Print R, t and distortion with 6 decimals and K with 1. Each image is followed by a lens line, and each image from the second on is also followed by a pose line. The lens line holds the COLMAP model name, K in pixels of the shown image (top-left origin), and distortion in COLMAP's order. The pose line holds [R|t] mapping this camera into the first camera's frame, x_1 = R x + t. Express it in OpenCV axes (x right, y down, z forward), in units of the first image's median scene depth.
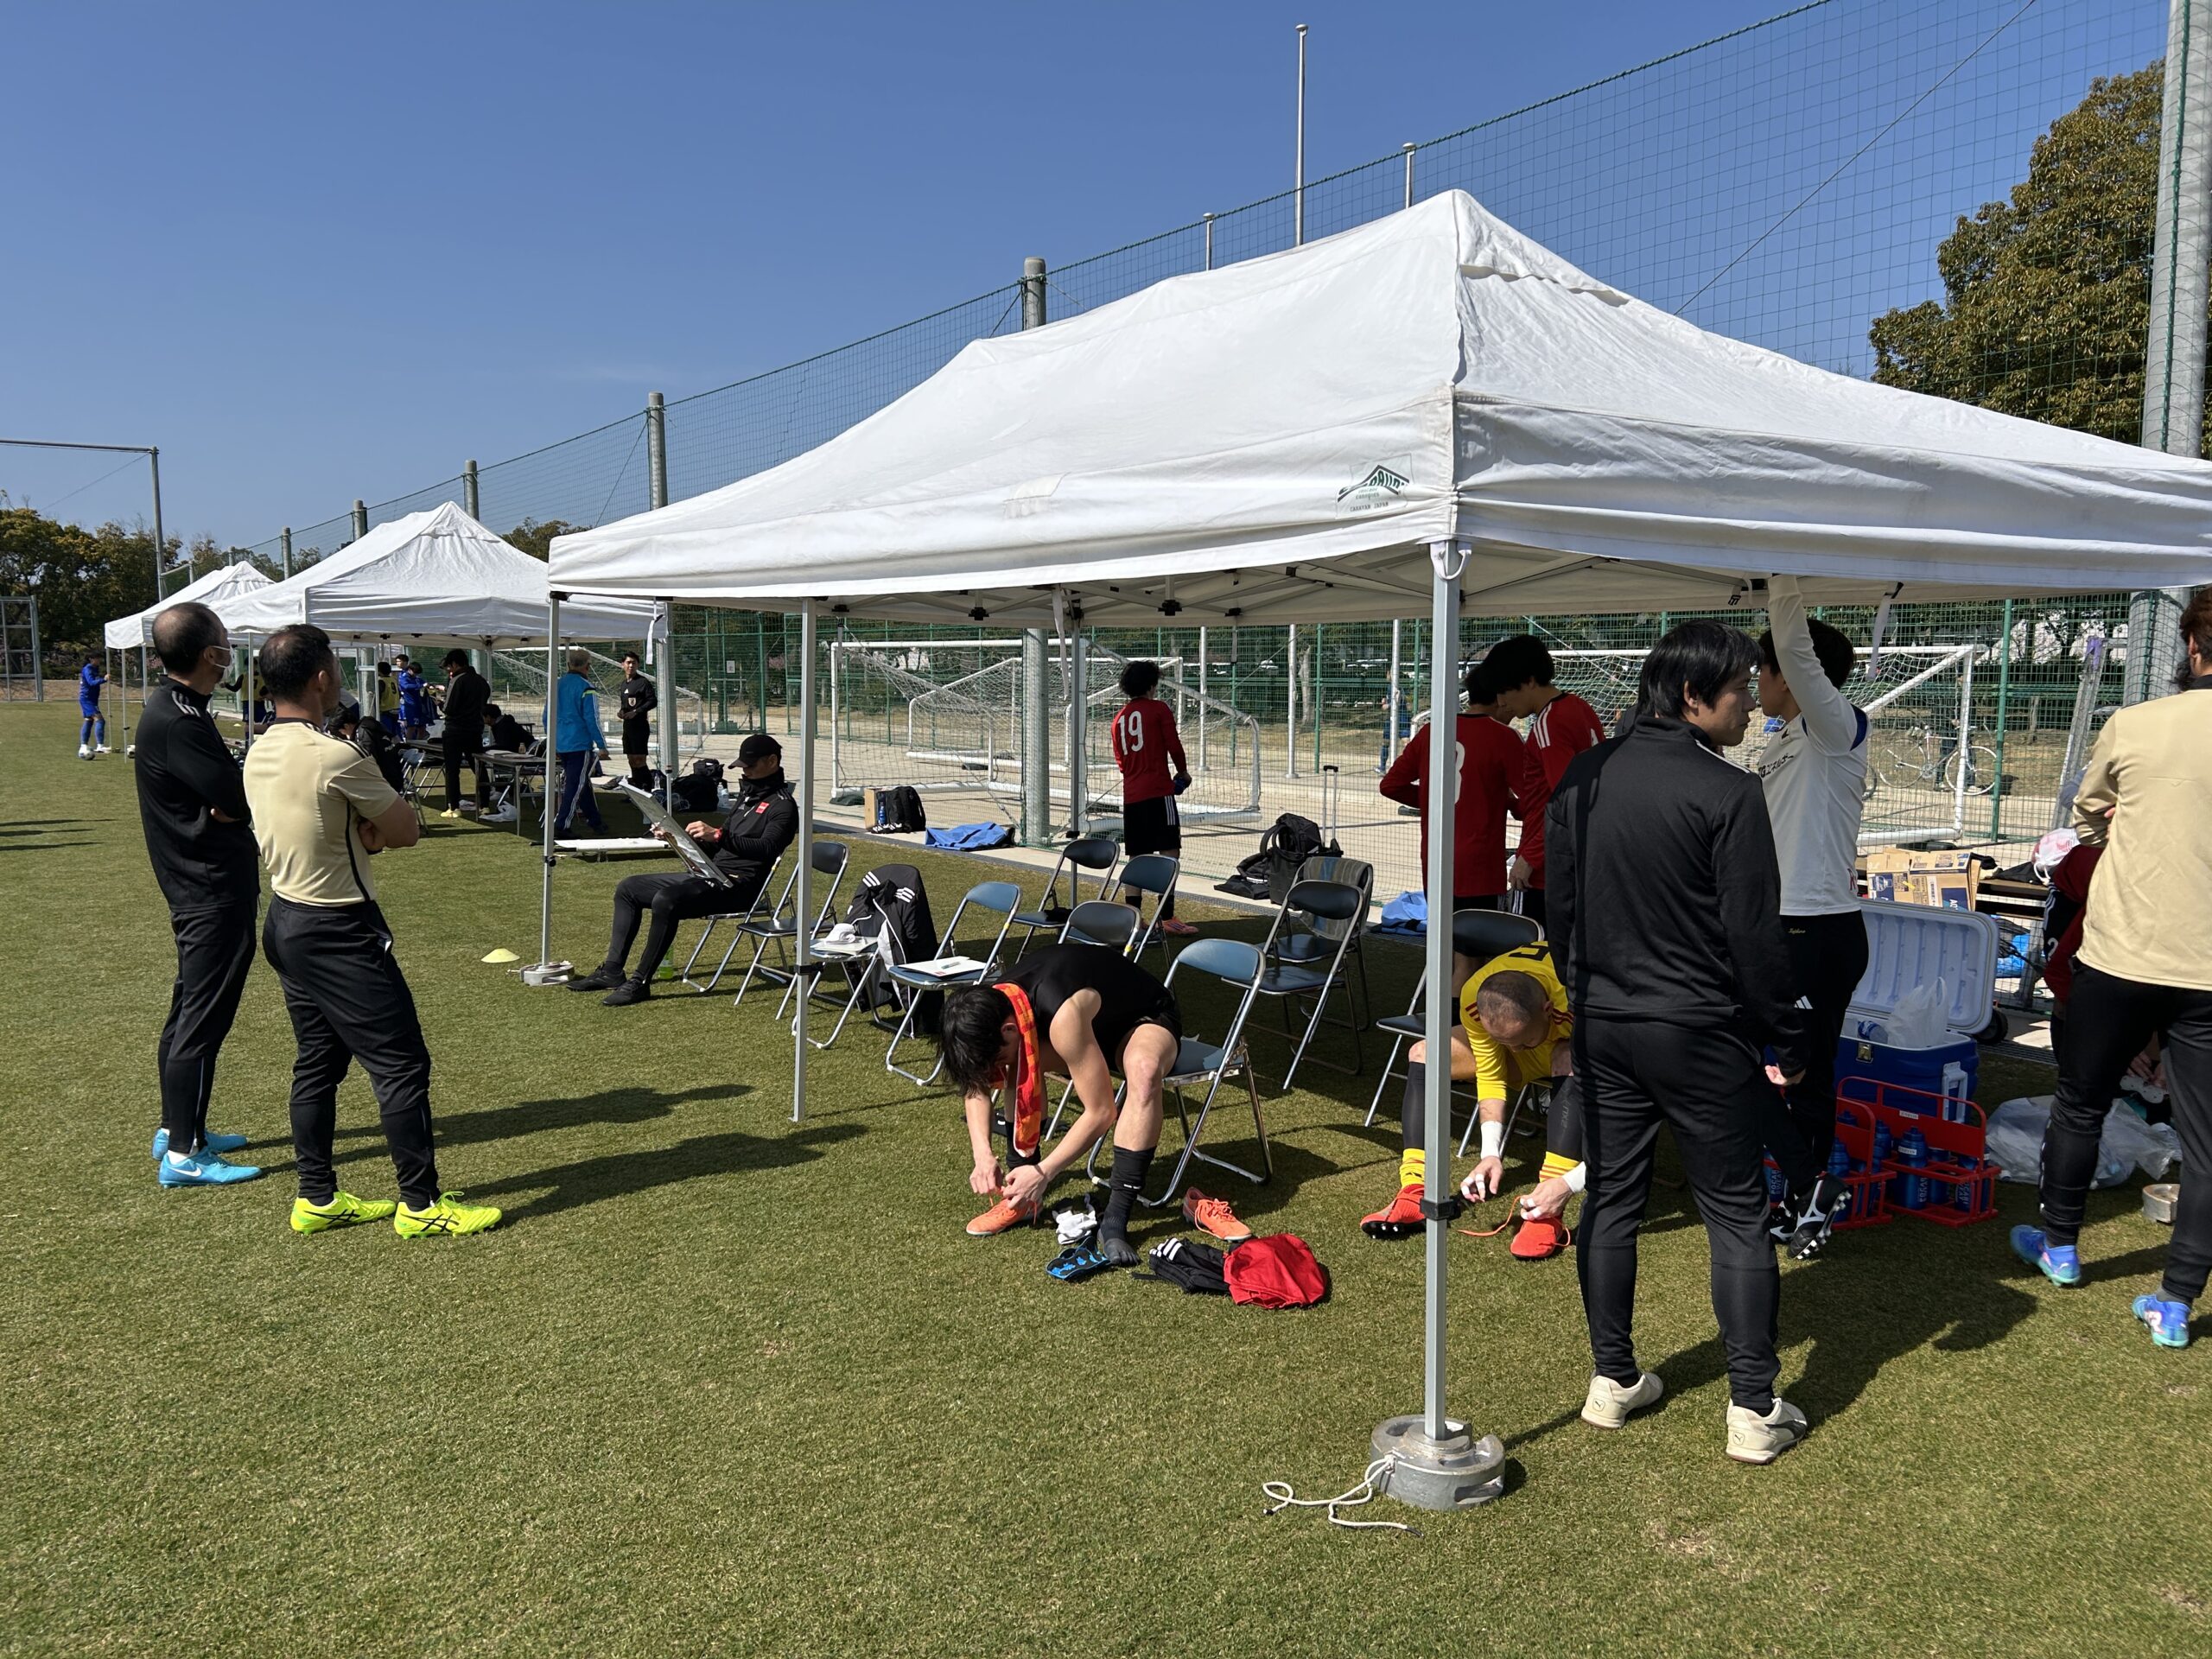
lens RADIAL K [[1679.2, 0, 1103.1], [0, 1679.2, 846.6], [0, 0, 1]] dist [0.074019, -0.069611]
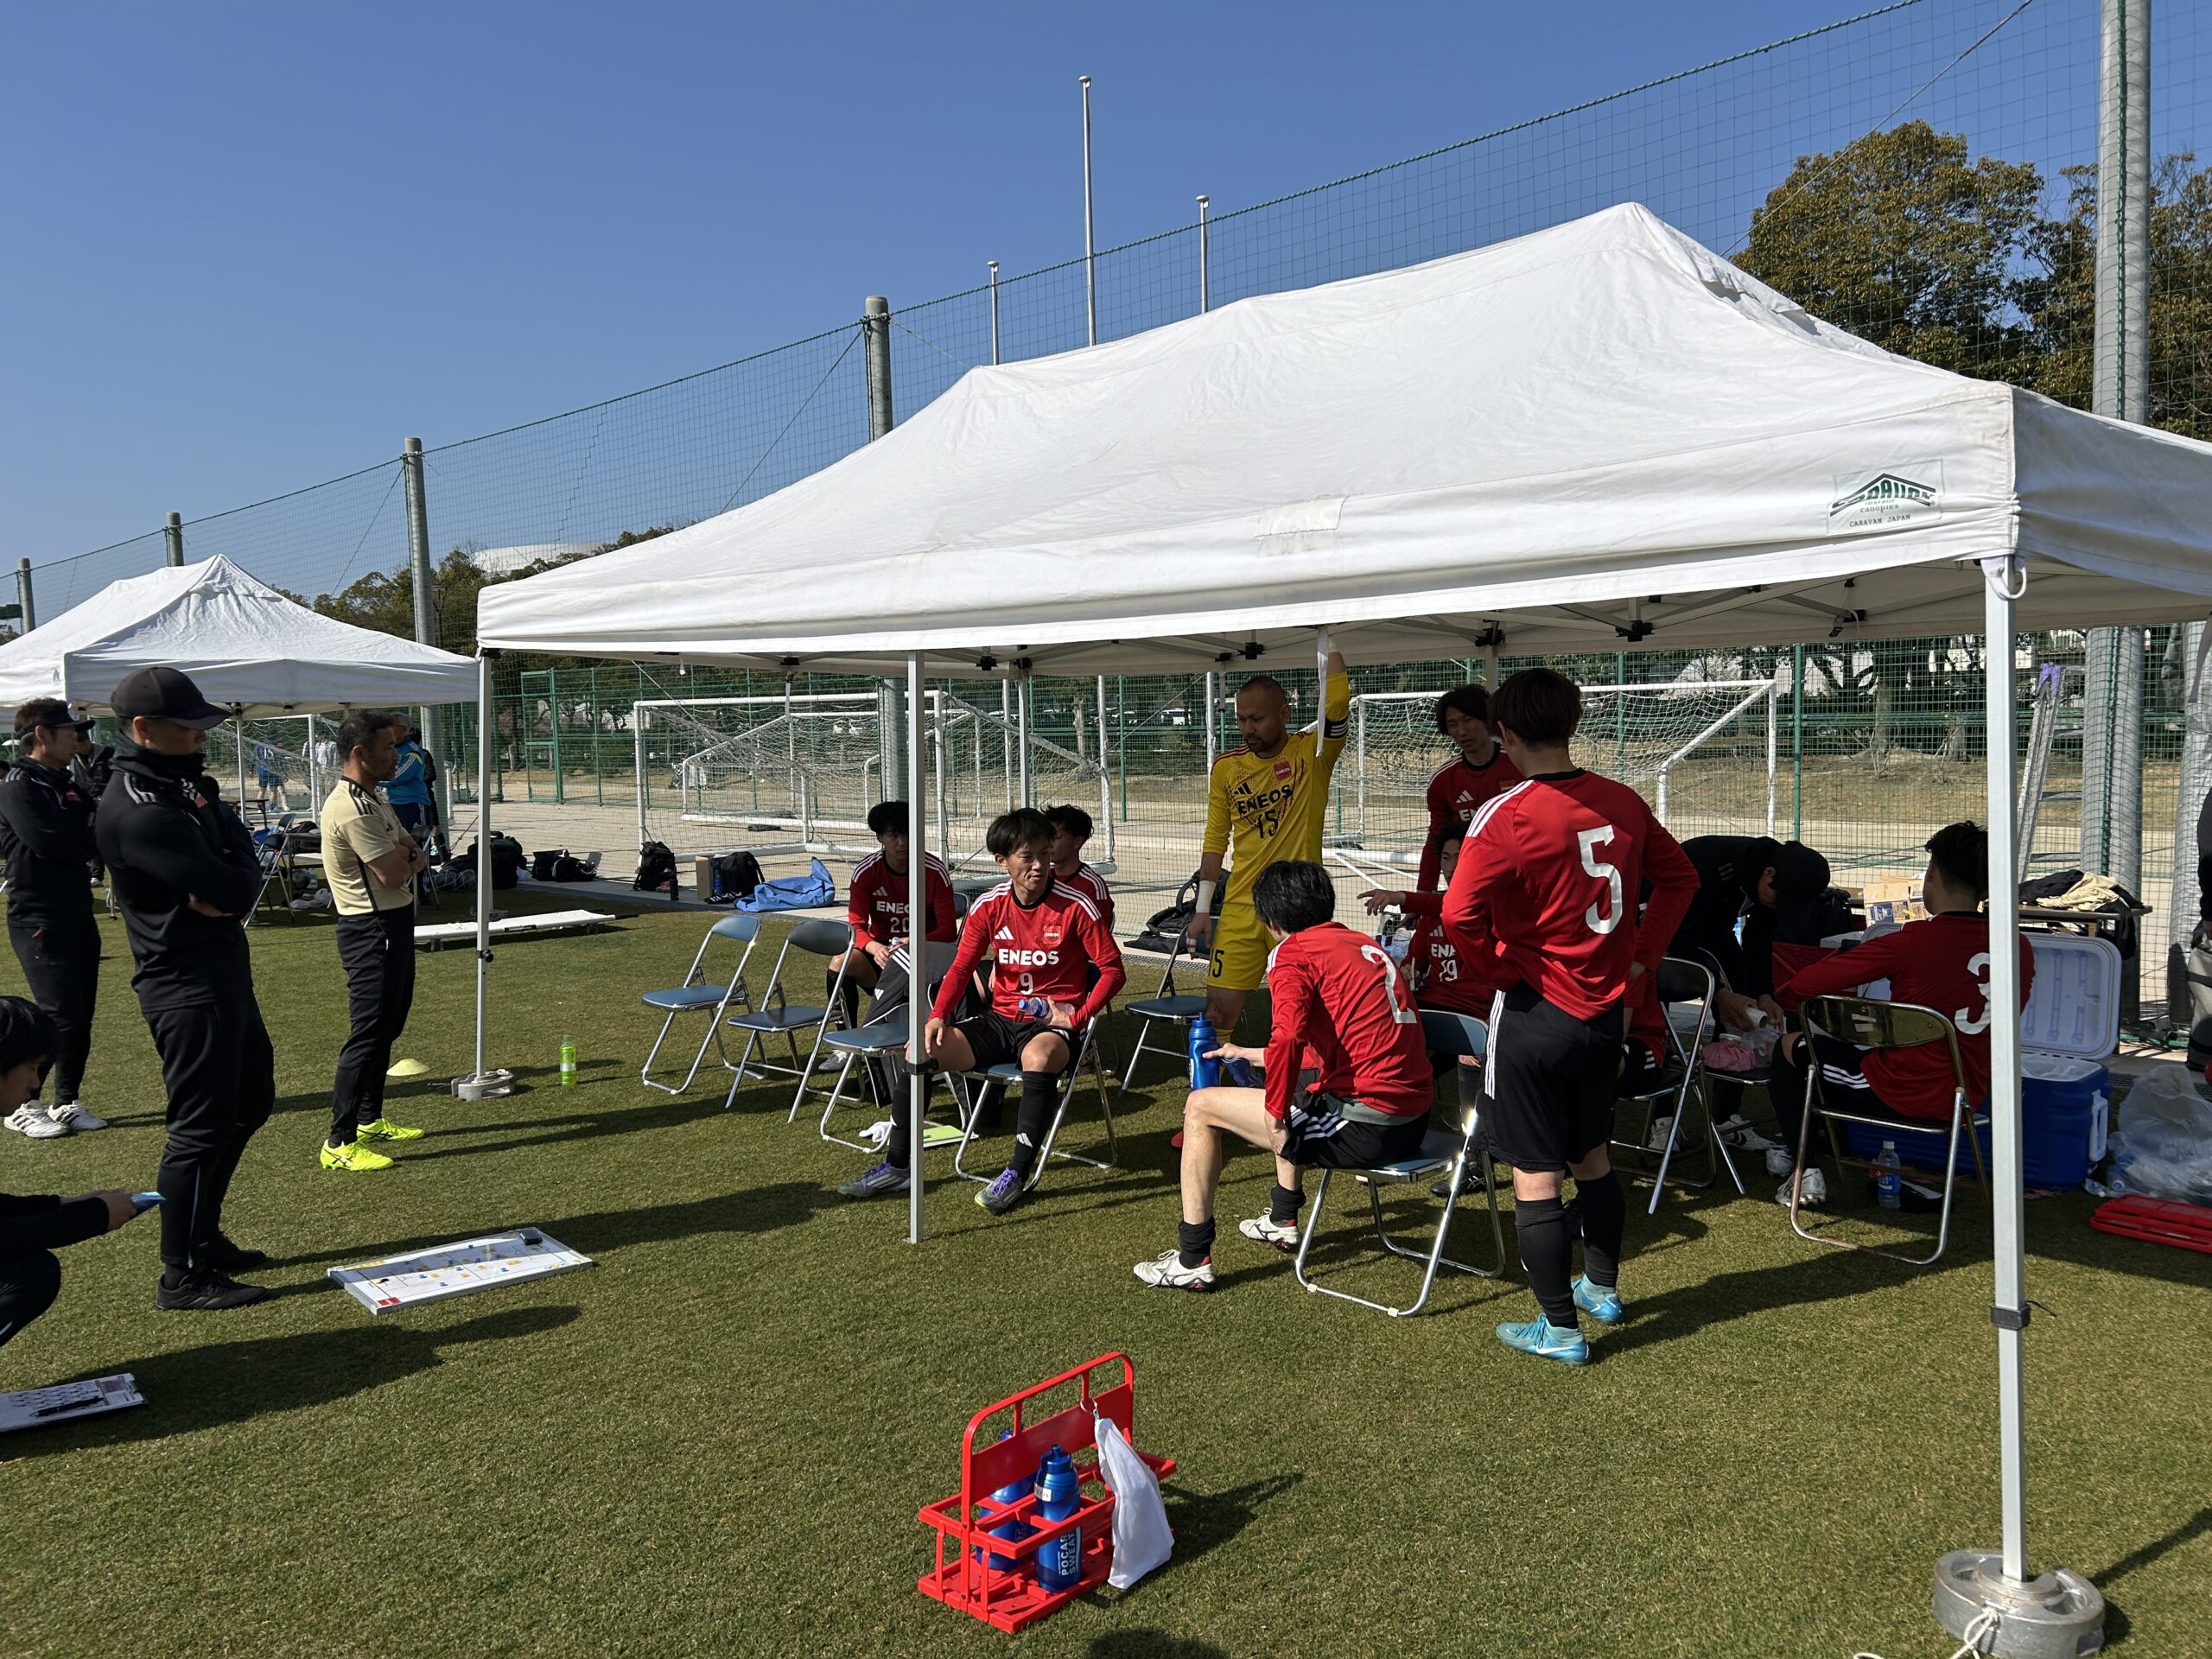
lens RADIAL K [[1679.2, 0, 1099.4], [0, 1679.2, 840.6], [0, 0, 1]] dist [0.074019, -0.069611]
pose [[0.984038, -0.038739, 0.173691, -0.185390], [0.044603, 0.998555, -0.029987, -0.011733], [-0.172278, 0.037255, 0.984344, 0.091211]]
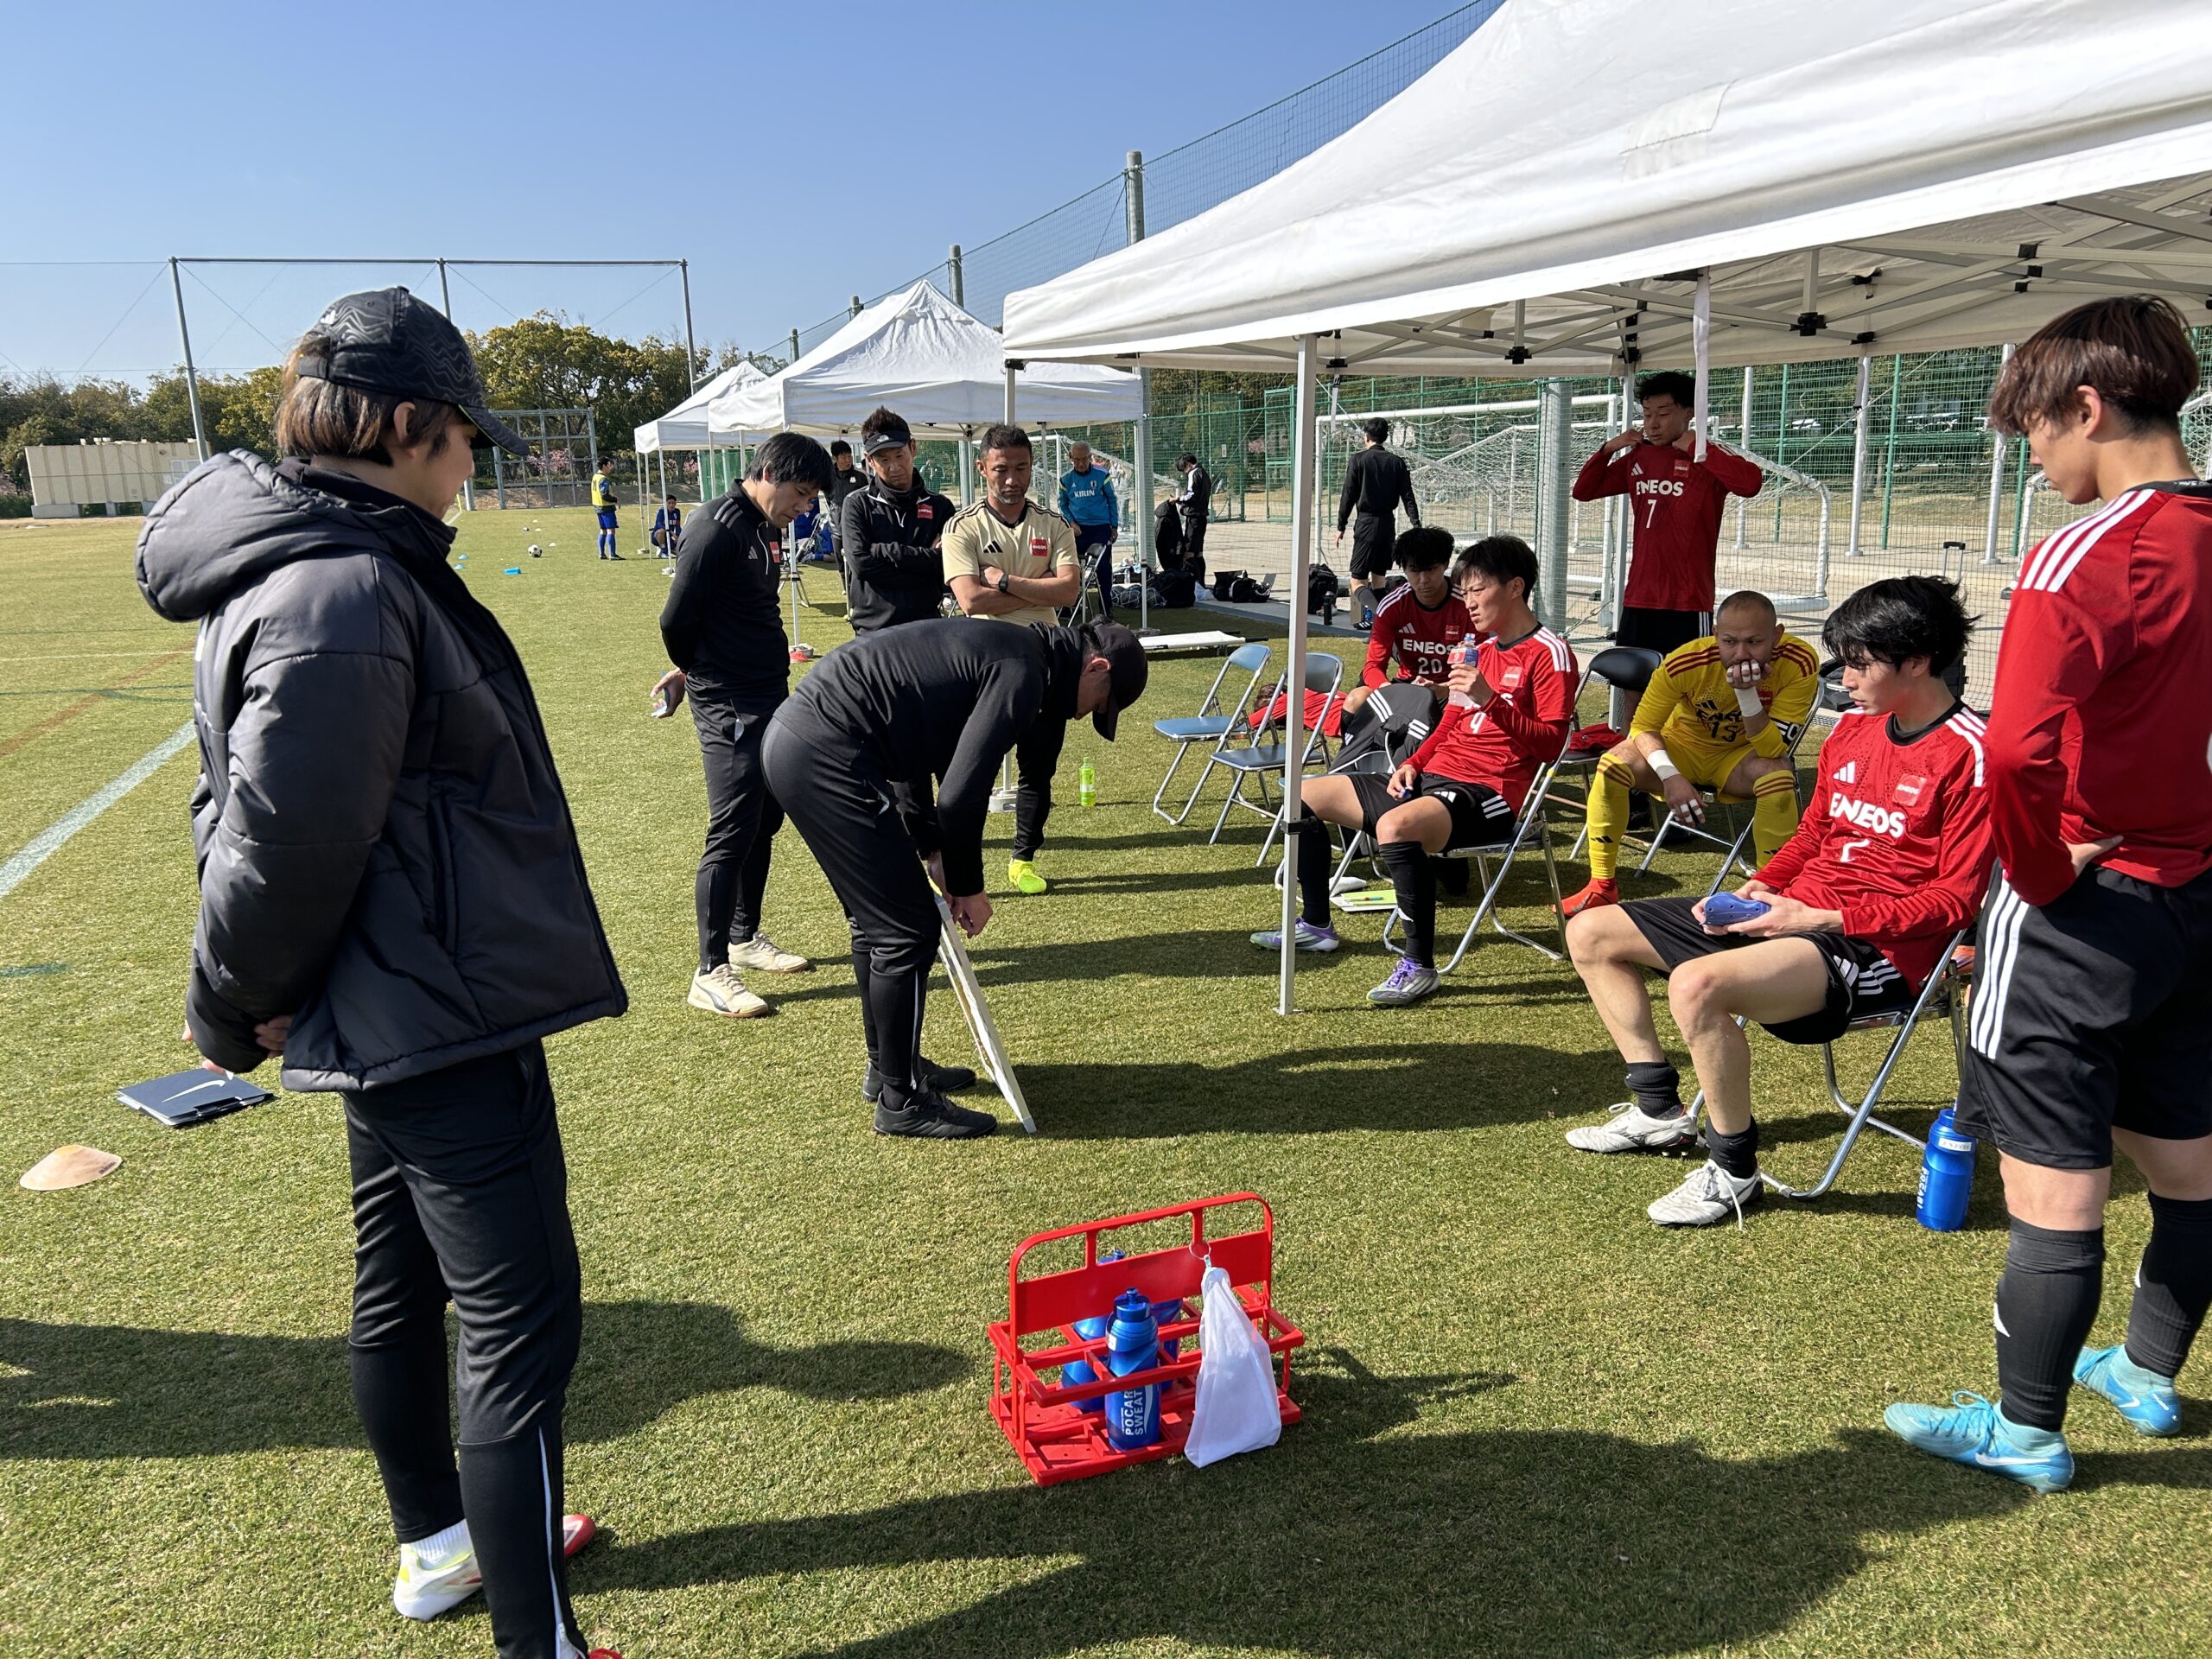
lens RADIAL K [[1679.2, 0, 1109.6], [0, 1679.2, 827.6], [0, 0, 1]] dist [0.074019, -0.069611]
pose [[0.961927, 0.025895, -0.272077, -0.037563], [0.005434, 0.993493, 0.113768, -0.012447], [0.273252, -0.110915, 0.955527, 0.182086]]
